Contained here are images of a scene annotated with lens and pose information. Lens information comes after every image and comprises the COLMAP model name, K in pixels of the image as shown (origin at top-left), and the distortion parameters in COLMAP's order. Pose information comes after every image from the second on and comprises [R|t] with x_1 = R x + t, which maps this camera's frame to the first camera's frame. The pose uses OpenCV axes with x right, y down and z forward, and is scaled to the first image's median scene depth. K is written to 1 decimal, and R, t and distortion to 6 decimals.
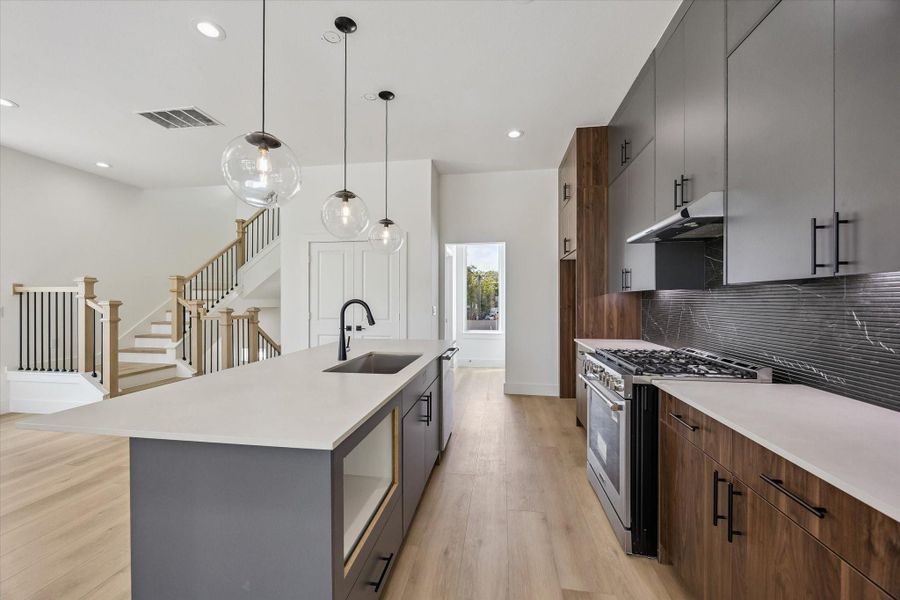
lens RADIAL K [[342.7, 0, 453.1], [0, 342.7, 300.6], [0, 0, 1]] dist [-0.004944, -0.000222]
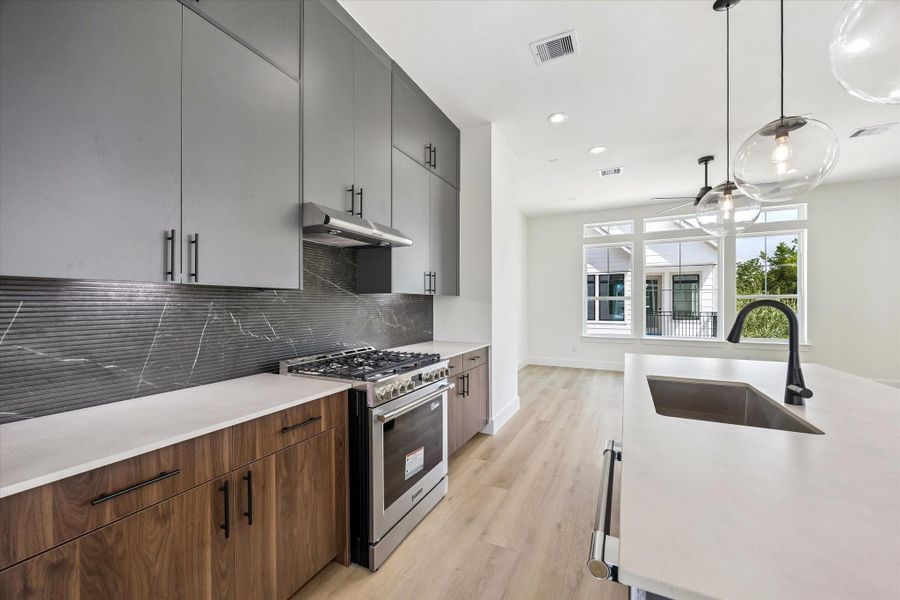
lens RADIAL K [[342.7, 0, 448.9], [0, 342.7, 303.7], [0, 0, 1]] dist [-0.004944, -0.000222]
pose [[-0.943872, 0.001316, 0.330309, 0.018981], [0.001807, 0.999998, 0.001178, 0.000279], [-0.330307, 0.001709, -0.943872, 0.831582]]
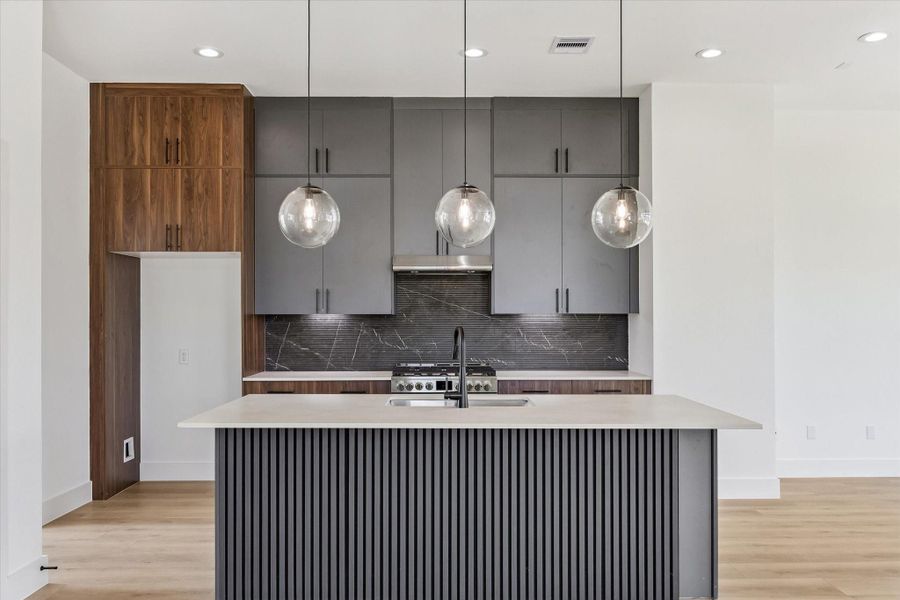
lens RADIAL K [[690.1, 0, 444.0], [0, 690.1, 314.9], [0, 0, 1]] dist [-0.001572, -0.004907]
pose [[-0.159405, 0.004145, 0.987205, -0.855622], [0.001661, 0.999991, -0.003930, -0.009974], [-0.987212, 0.001014, -0.159410, 0.625247]]
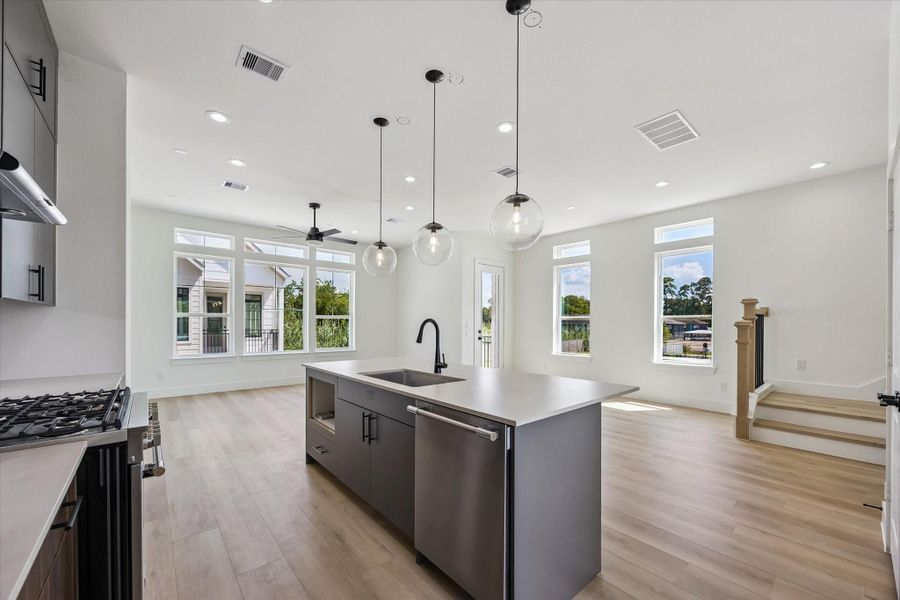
lens RADIAL K [[350.0, 0, 450.7], [0, 350.0, 323.8], [0, 0, 1]] dist [-0.005517, 0.001577]
pose [[-0.662377, 0.000207, -0.749171, 0.245541], [-0.004637, 0.999980, 0.004376, 0.003400], [0.749156, 0.006372, -0.662363, 0.857094]]
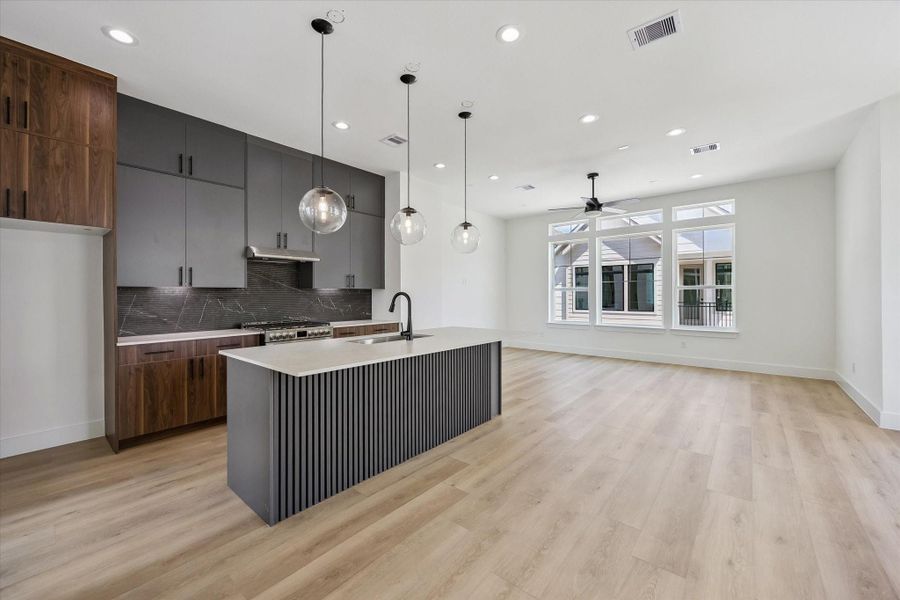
lens RADIAL K [[350.0, 0, 449.1], [0, 350.0, 294.4], [0, 0, 1]] dist [-0.005517, 0.001577]
pose [[-0.843404, 0.006217, 0.537244, -0.545085], [0.006317, 0.999979, -0.001655, 0.004078], [-0.537243, 0.001998, -0.843425, 0.962161]]
